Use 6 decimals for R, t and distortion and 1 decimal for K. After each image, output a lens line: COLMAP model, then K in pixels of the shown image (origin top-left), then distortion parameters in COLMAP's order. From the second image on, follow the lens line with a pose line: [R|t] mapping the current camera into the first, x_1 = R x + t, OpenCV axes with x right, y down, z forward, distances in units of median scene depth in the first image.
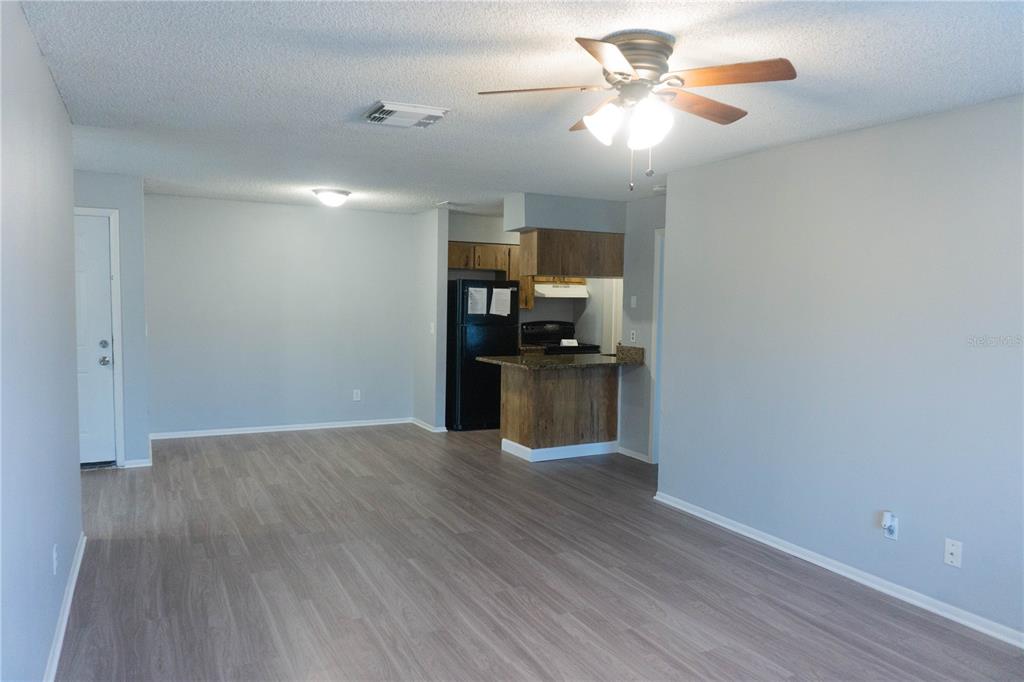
lens RADIAL K [[701.8, 0, 512.0], [0, 701.8, 341.0], [0, 0, 1]] dist [-0.049825, 0.002996]
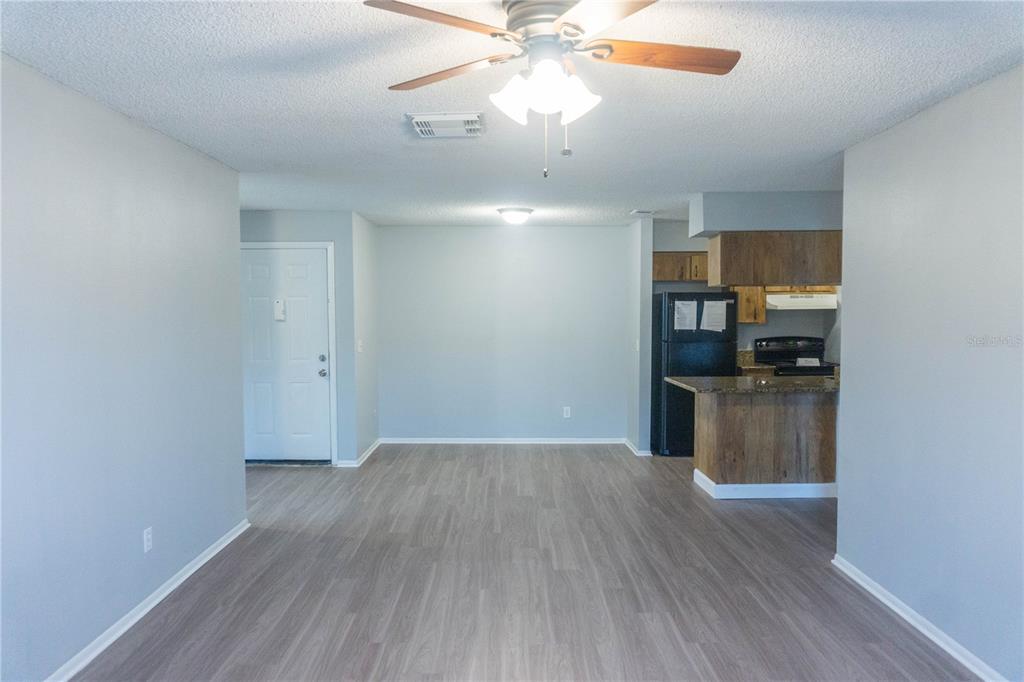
lens RADIAL K [[688.8, 0, 512.0], [0, 688.8, 341.0], [0, 0, 1]] dist [-0.045213, 0.003282]
pose [[0.876382, -0.000112, -0.481616, 0.210350], [-0.009875, 0.999786, -0.018201, -0.005811], [0.481515, 0.020707, 0.876193, 0.122074]]
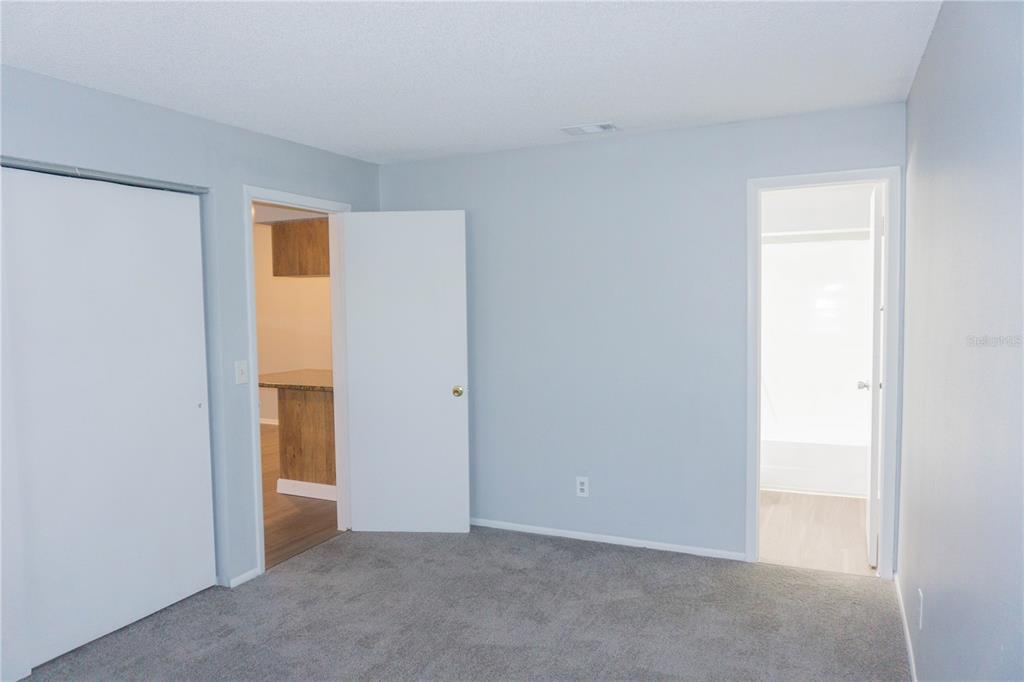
lens RADIAL K [[701.8, 0, 512.0], [0, 701.8, 341.0], [0, 0, 1]] dist [-0.049825, 0.002996]
pose [[0.595552, 0.016303, -0.803152, 0.861883], [-0.027074, 0.999633, 0.000215, -0.022385], [0.802861, 0.021616, 0.595775, 0.693319]]
